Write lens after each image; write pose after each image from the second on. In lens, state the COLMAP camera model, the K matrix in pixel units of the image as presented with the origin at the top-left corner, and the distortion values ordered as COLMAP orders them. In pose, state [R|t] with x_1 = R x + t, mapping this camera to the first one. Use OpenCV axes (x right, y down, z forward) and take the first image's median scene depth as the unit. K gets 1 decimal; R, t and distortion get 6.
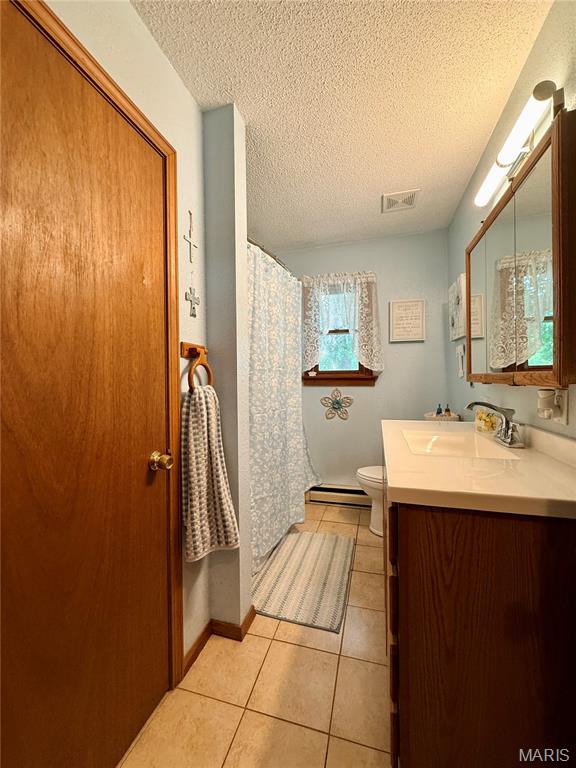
lens RADIAL K [[307.9, 0, 287.5], [0, 307.9, 381.4], [0, 0, 1]] dist [0.002453, -0.000700]
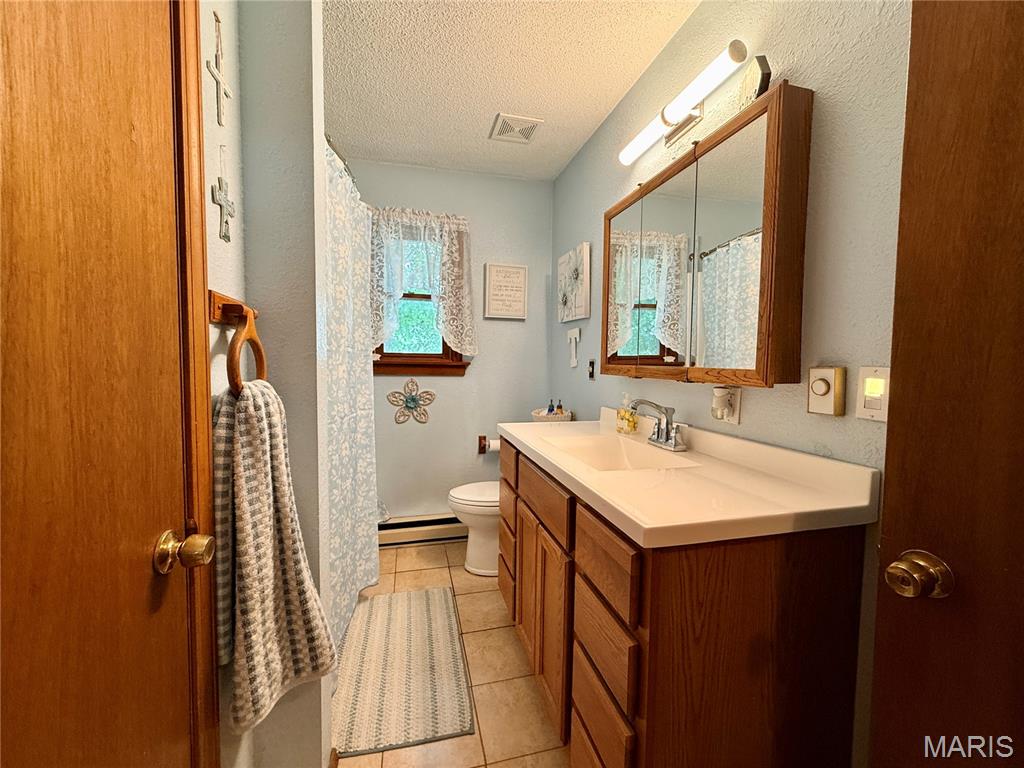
lens RADIAL K [[410.5, 0, 511.5], [0, 410.5, 384.0], [0, 0, 1]] dist [0.002453, -0.000700]
pose [[0.864371, -0.005847, 0.502821, -0.187708], [-0.017111, 0.999011, 0.041032, -0.012796], [-0.502564, -0.044070, 0.863416, 0.153708]]
